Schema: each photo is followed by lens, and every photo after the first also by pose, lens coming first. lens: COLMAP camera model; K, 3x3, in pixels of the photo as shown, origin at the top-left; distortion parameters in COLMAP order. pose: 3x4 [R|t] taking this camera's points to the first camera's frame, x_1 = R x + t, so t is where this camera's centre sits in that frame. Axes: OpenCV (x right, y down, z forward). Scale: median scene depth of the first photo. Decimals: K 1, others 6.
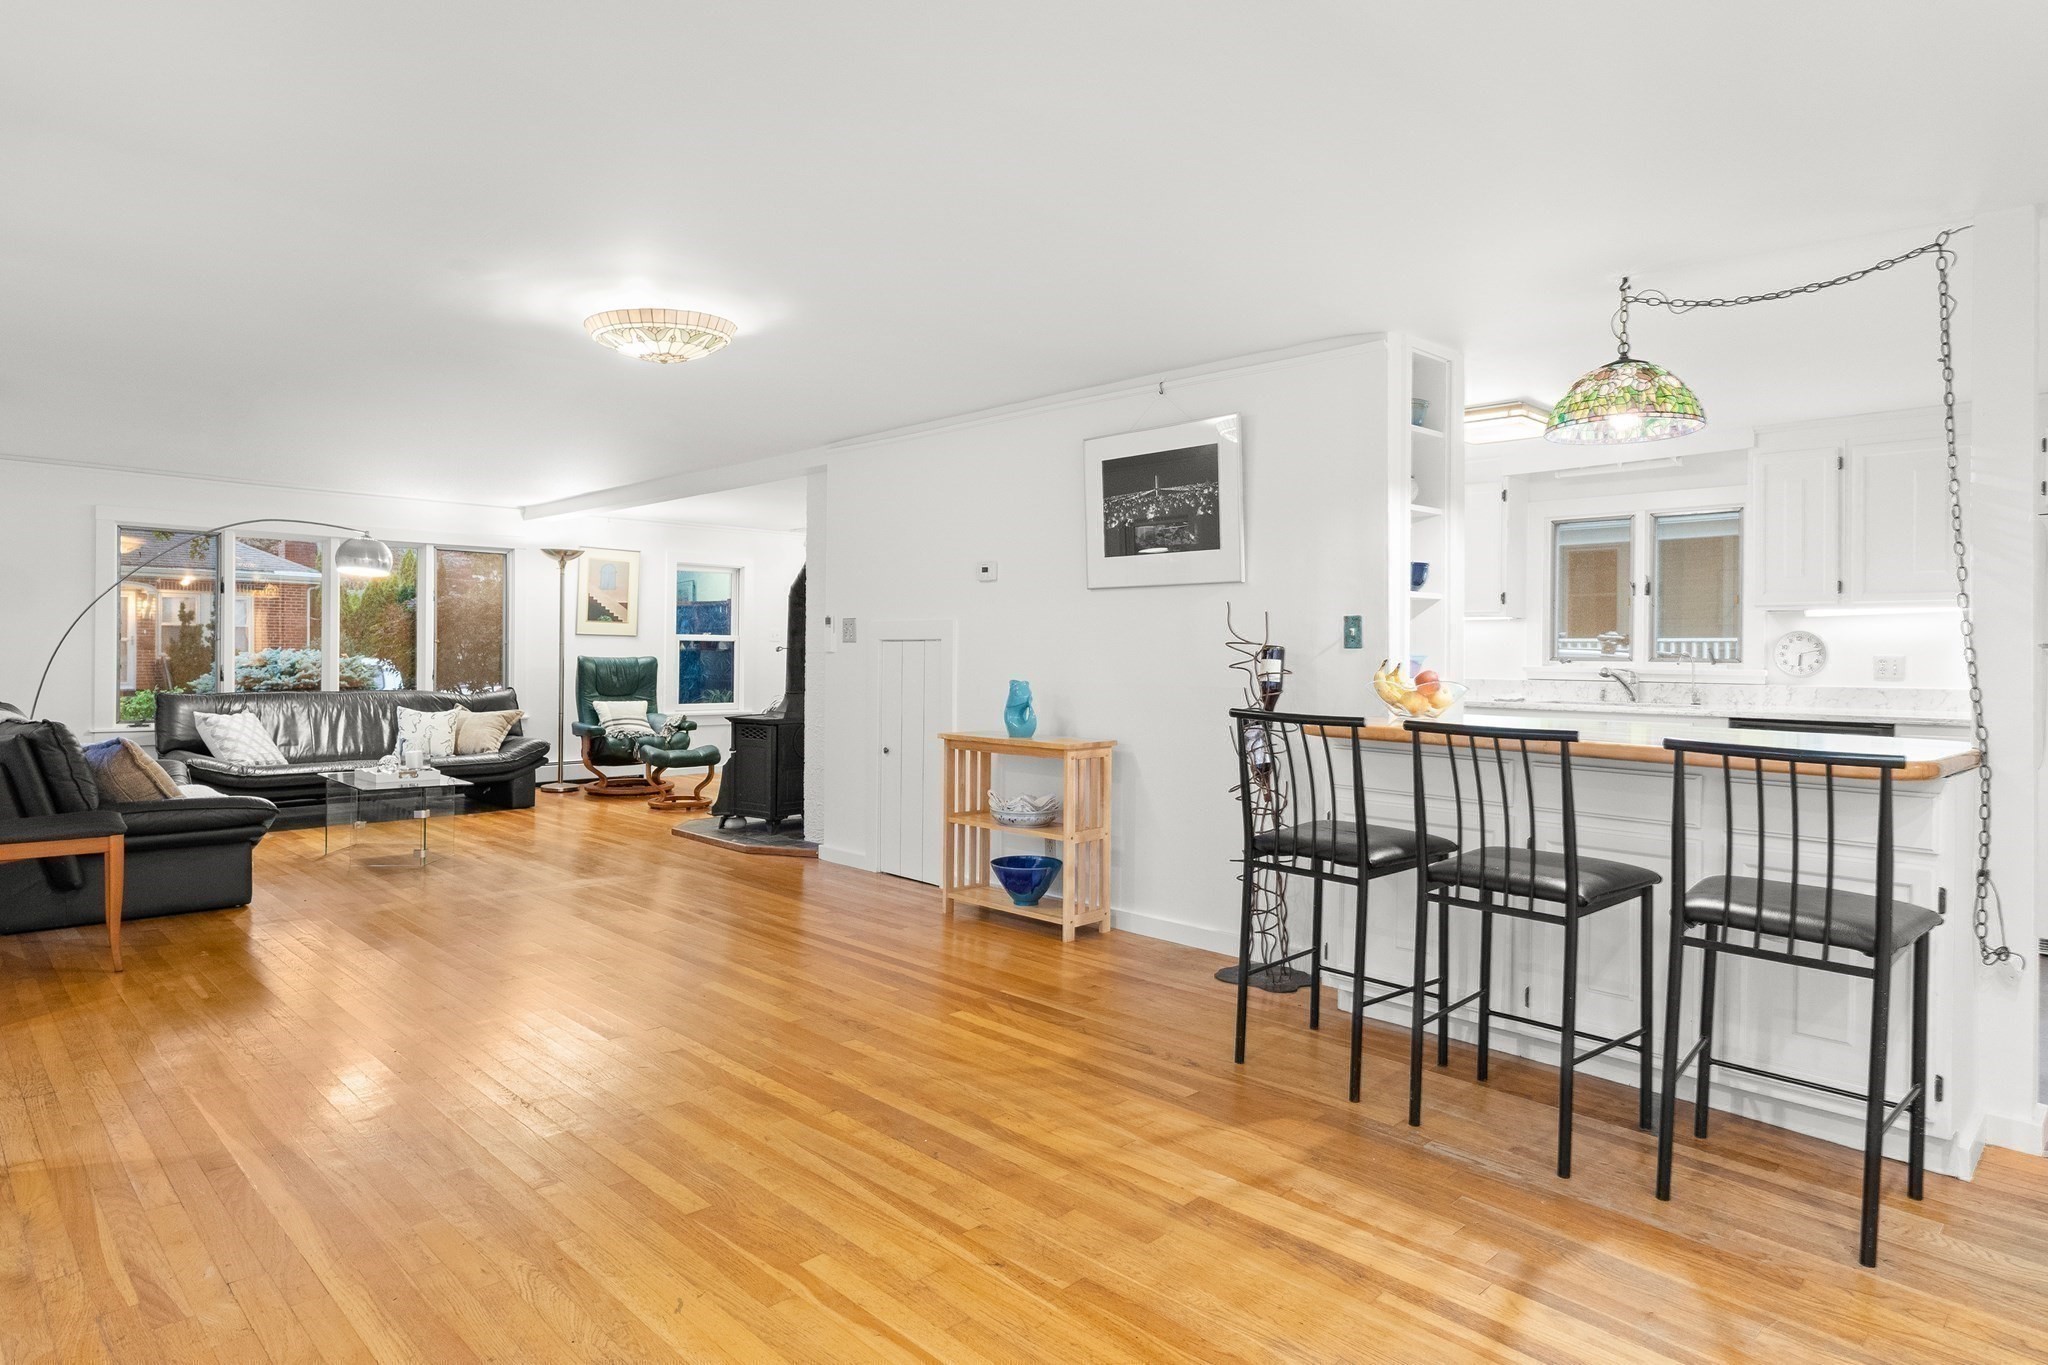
lens RADIAL K [[1117.0, 0, 1008.7], [0, 1117.0, 675.4], [0, 0, 1]] dist [0.001911, 0.002335]
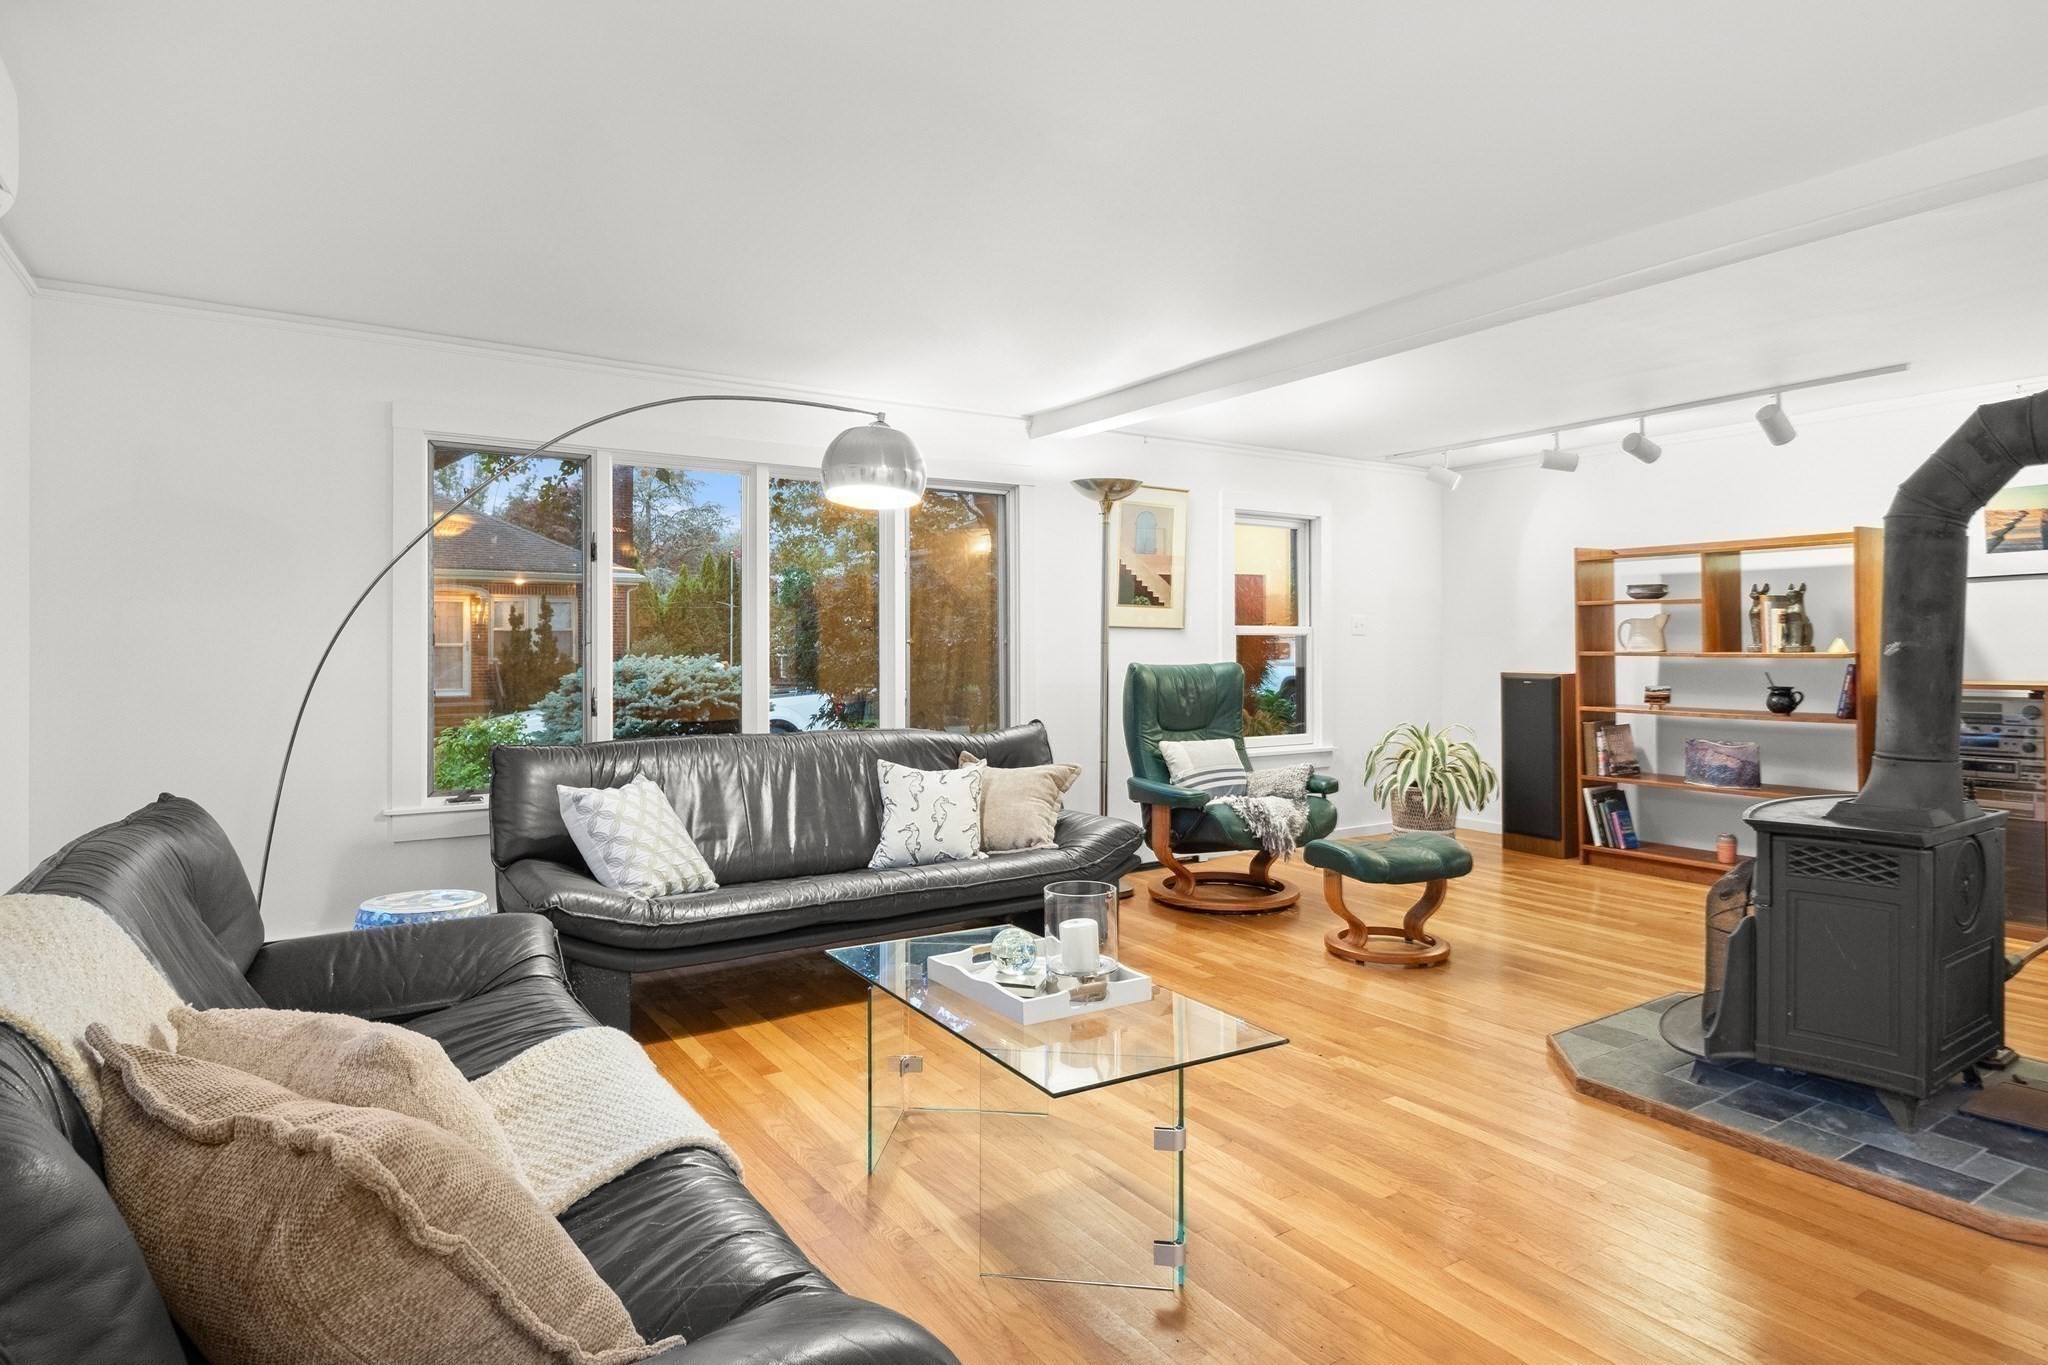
lens RADIAL K [[1117.0, 0, 1036.8], [0, 1117.0, 662.5], [0, 0, 1]] dist [0.001911, 0.002335]
pose [[0.981020, -0.009175, -0.193688, -0.341863], [0.007599, 0.999932, -0.008877, -0.013917], [0.193756, 0.007237, 0.981023, 0.447189]]
